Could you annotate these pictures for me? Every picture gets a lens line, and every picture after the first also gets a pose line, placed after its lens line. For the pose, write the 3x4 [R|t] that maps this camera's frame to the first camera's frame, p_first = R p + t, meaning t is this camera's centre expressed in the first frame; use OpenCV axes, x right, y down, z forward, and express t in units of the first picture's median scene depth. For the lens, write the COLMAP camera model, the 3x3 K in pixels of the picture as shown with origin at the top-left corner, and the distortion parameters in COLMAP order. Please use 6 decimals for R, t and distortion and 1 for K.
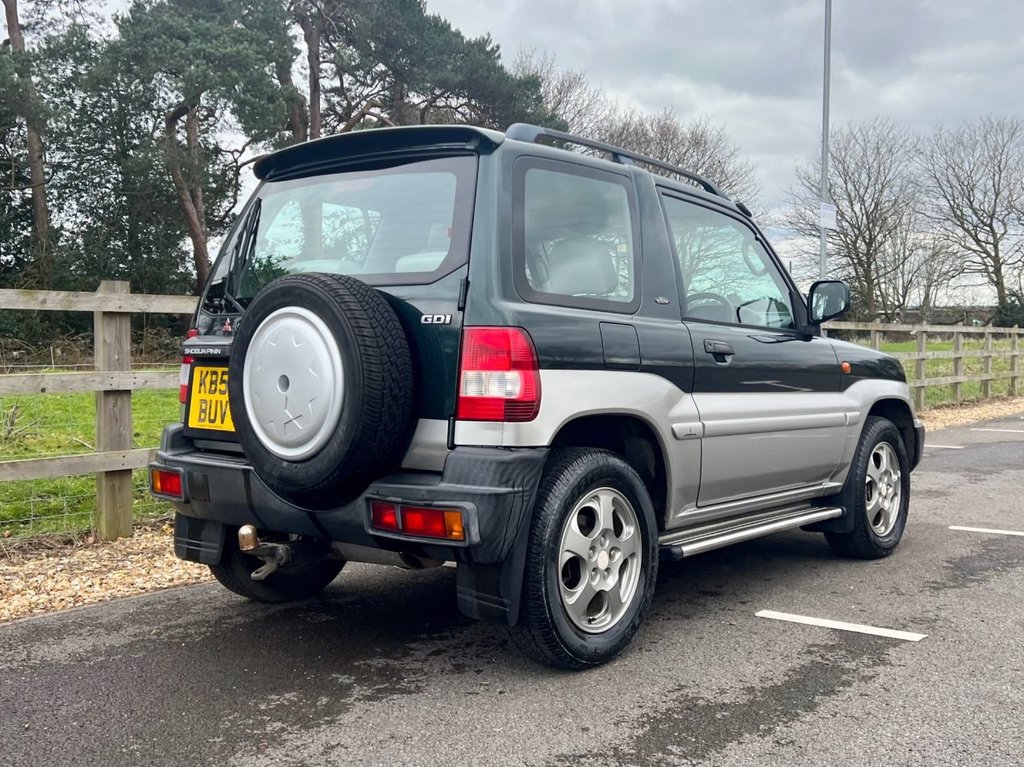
lens RADIAL K [[1098.9, 0, 520.4], [0, 1098.9, 350.1], [0, 0, 1]] dist [0.022539, -0.013619]
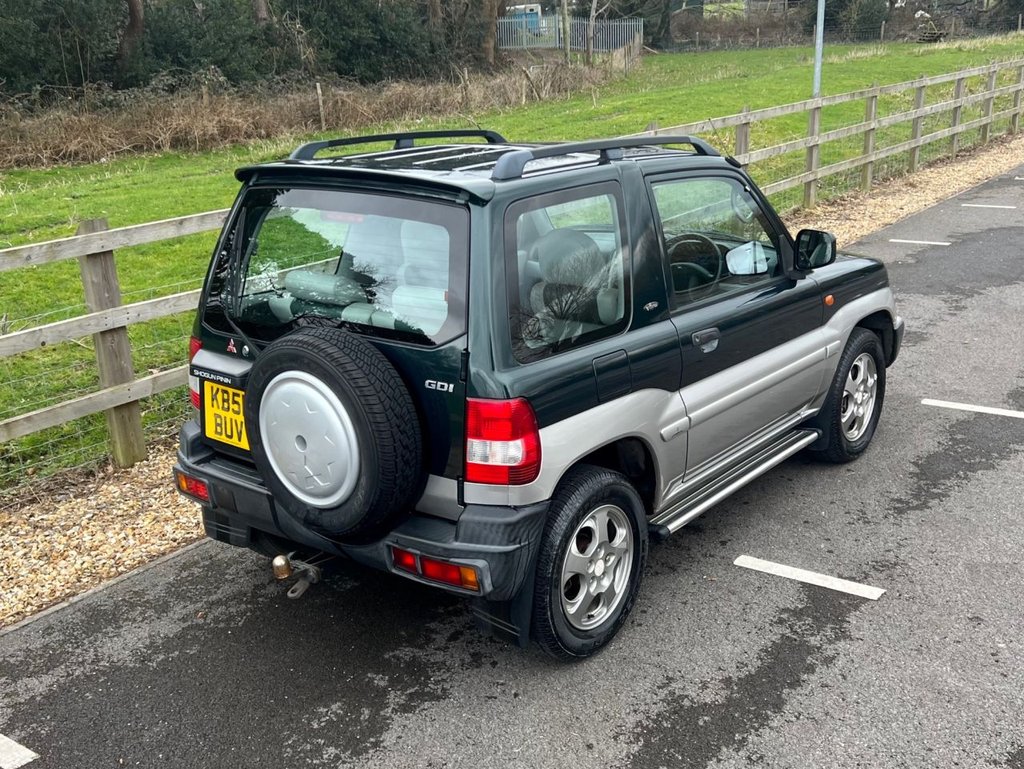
lens RADIAL K [[1134.2, 0, 514.2], [0, 1134.2, 428.4], [0, 0, 1]] dist [0.046409, -0.039486]
pose [[0.998946, -0.045312, 0.007390, -0.014399], [0.040477, 0.945202, 0.323966, -0.331205], [-0.021664, -0.323325, 0.946040, -0.049999]]
